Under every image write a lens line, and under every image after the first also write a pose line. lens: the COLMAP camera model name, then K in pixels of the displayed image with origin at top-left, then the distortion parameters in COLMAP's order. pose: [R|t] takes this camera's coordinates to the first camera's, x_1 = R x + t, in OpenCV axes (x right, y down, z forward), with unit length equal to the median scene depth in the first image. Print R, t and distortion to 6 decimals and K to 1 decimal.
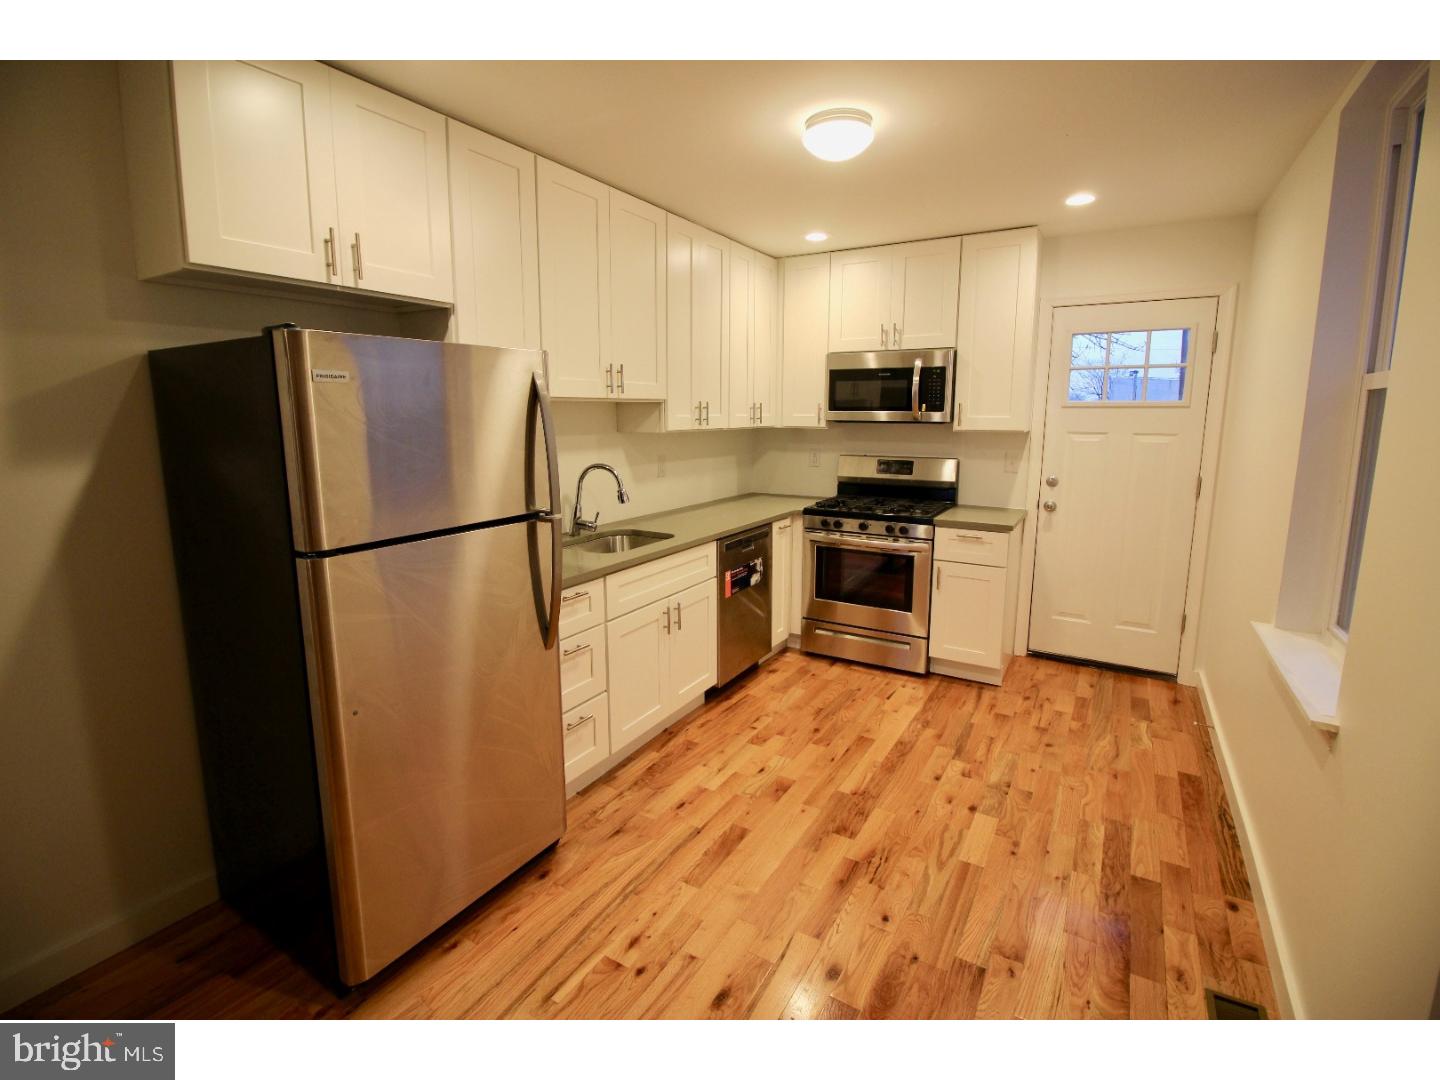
lens RADIAL K [[661.3, 0, 716.6], [0, 661.3, 511.2], [0, 0, 1]] dist [-0.000564, -0.013314]
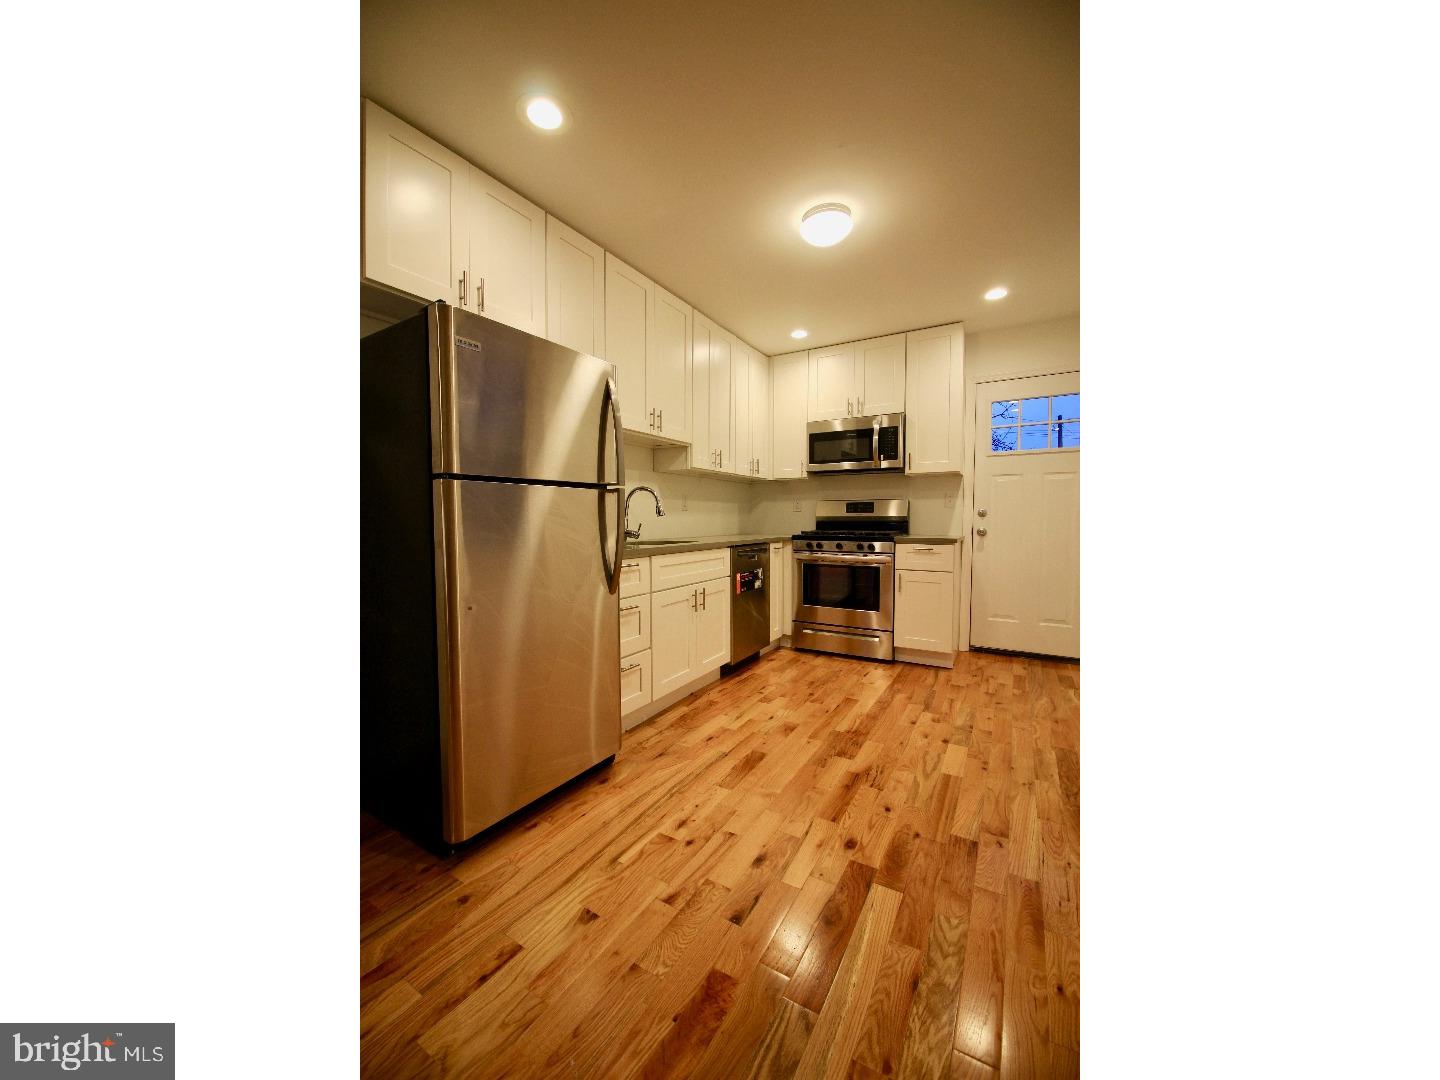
lens RADIAL K [[497.3, 0, 700.2], [0, 497.3, 540.9], [0, 0, 1]] dist [-0.013667, -0.000205]
pose [[0.999897, -0.001305, -0.014299, -0.046755], [-0.000201, 0.994492, -0.104811, 0.138339], [0.014357, 0.104803, 0.994389, 0.024361]]
